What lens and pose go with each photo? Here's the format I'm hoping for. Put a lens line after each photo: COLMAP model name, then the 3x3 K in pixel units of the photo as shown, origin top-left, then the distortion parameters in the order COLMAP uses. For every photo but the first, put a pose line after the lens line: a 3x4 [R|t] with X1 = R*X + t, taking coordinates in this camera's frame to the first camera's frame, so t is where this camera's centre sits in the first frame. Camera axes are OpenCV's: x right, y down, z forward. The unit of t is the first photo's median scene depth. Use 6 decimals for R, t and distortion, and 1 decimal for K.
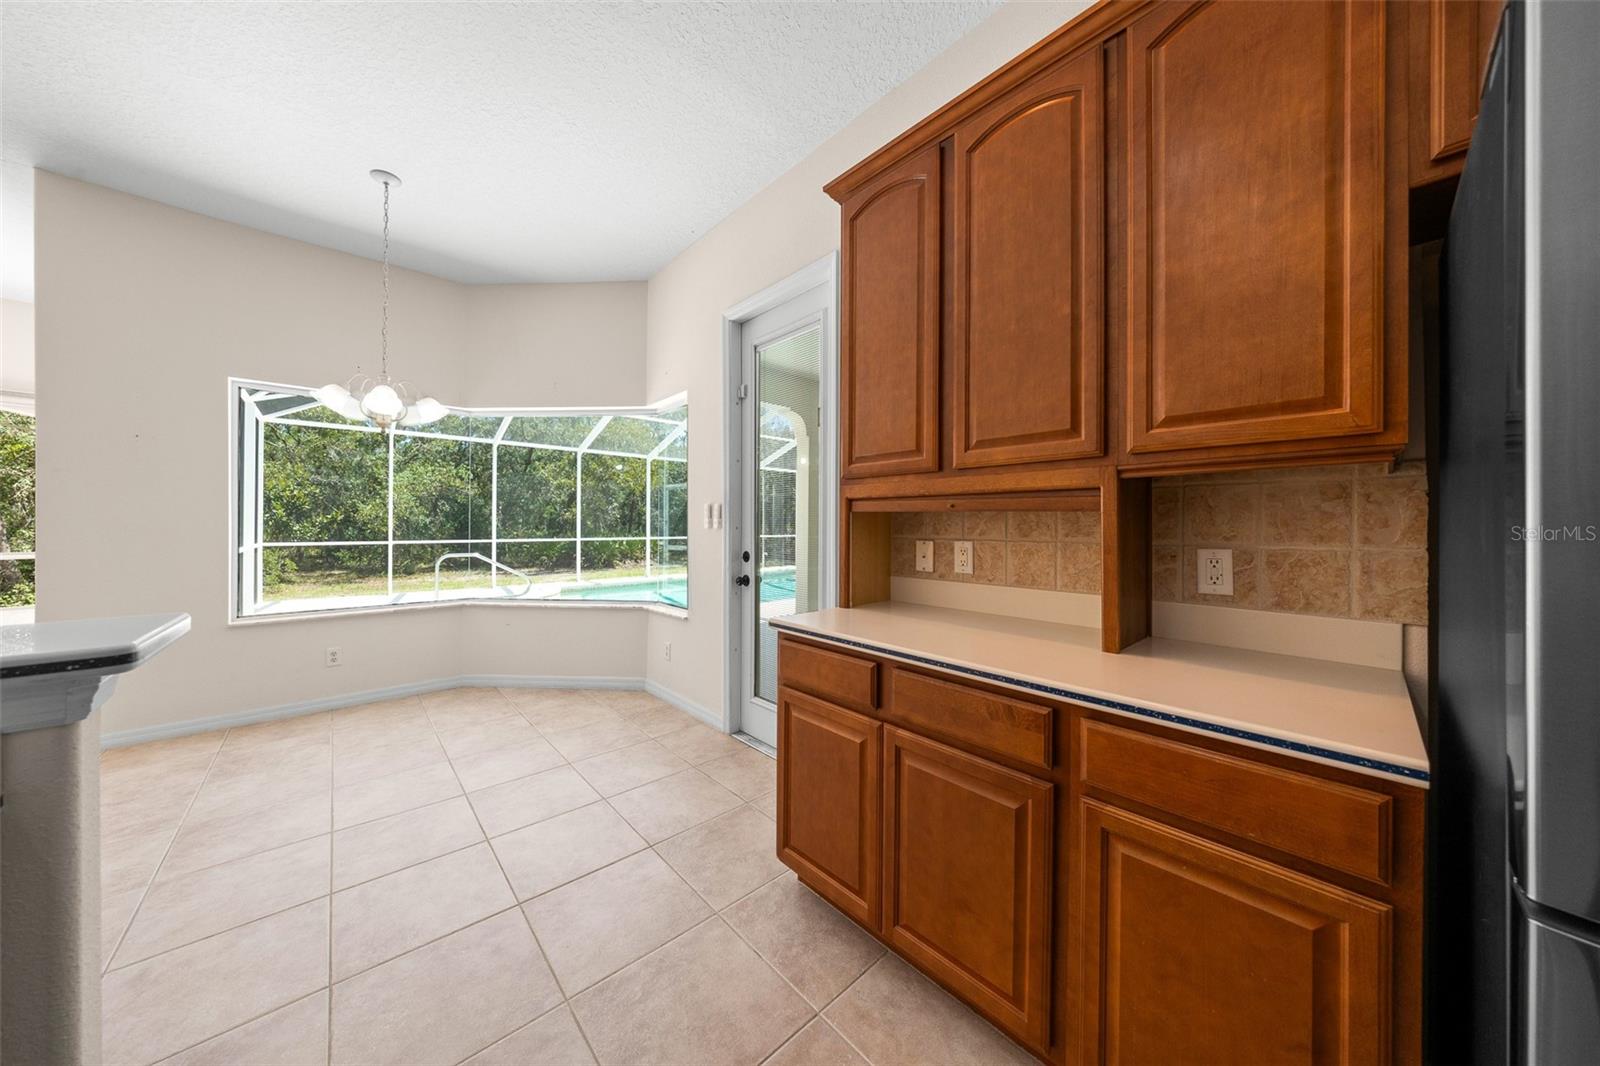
lens RADIAL K [[510.4, 0, 801.9], [0, 510.4, 511.2], [0, 0, 1]] dist [-0.001006, -0.000065]
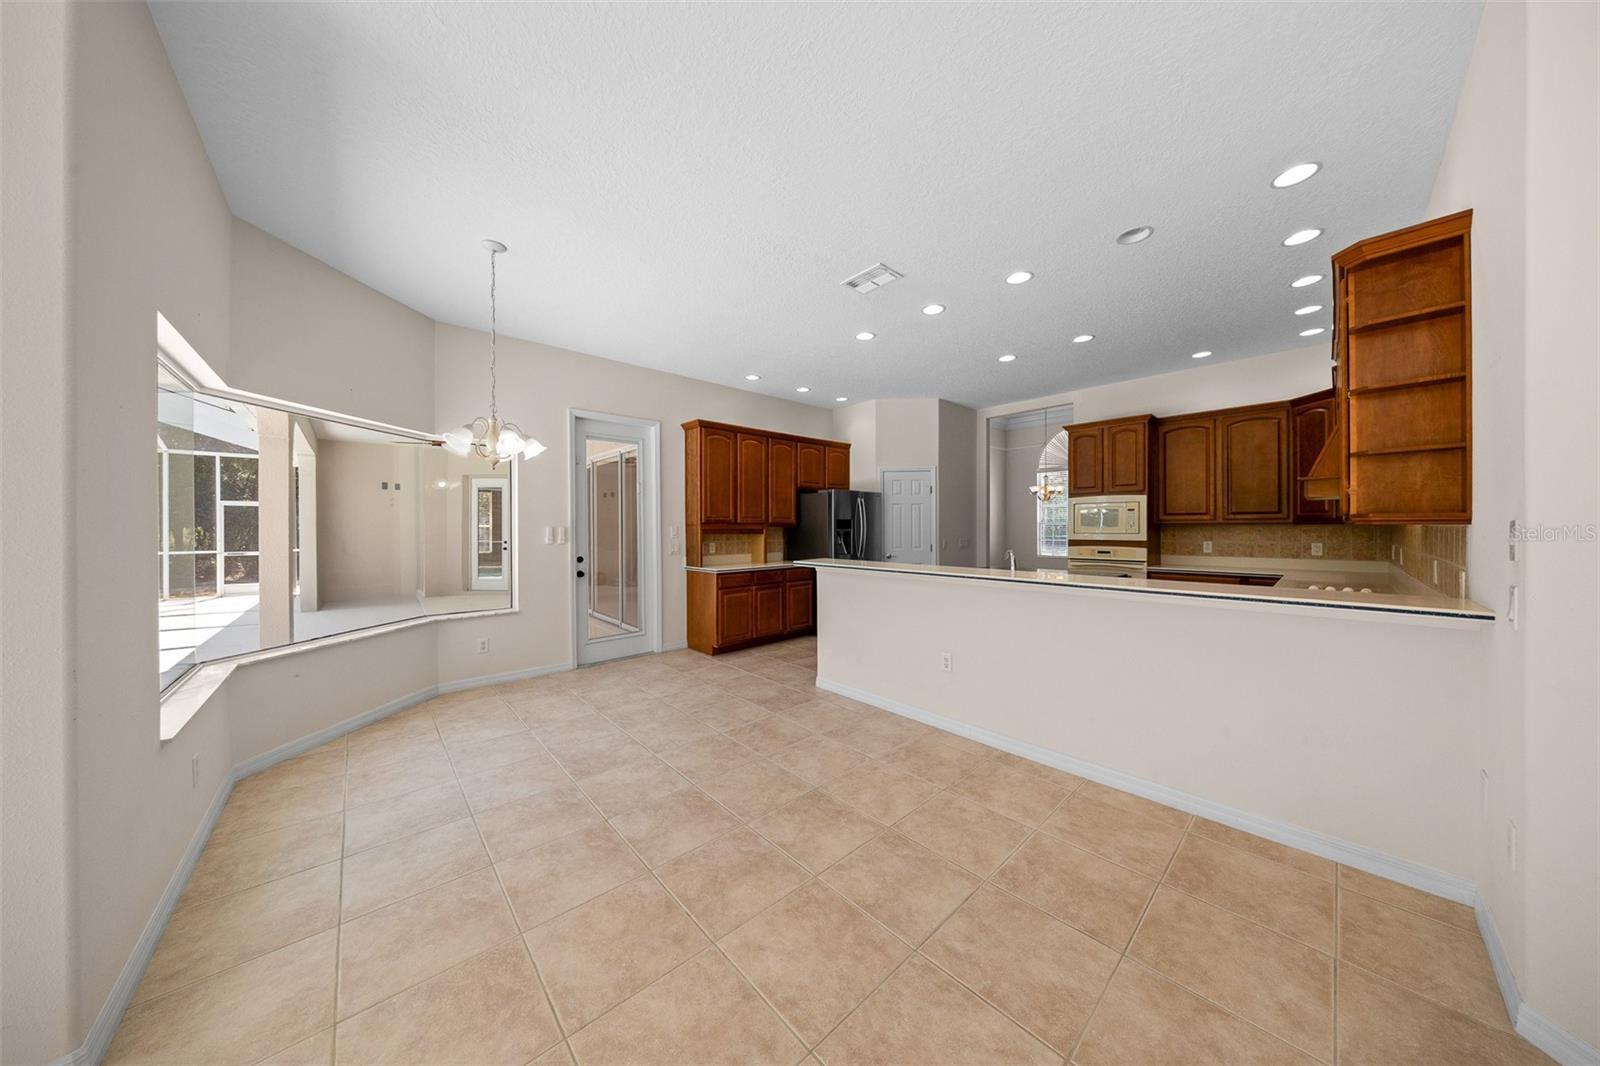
lens RADIAL K [[506.0, 0, 788.9], [0, 506.0, 530.6], [0, 0, 1]] dist [-0.019834, -0.000043]
pose [[0.003902, -0.007012, 0.999968, -1.657478], [-0.025076, 0.999660, 0.007108, -0.031857], [-0.999678, -0.025103, 0.003725, 0.305266]]
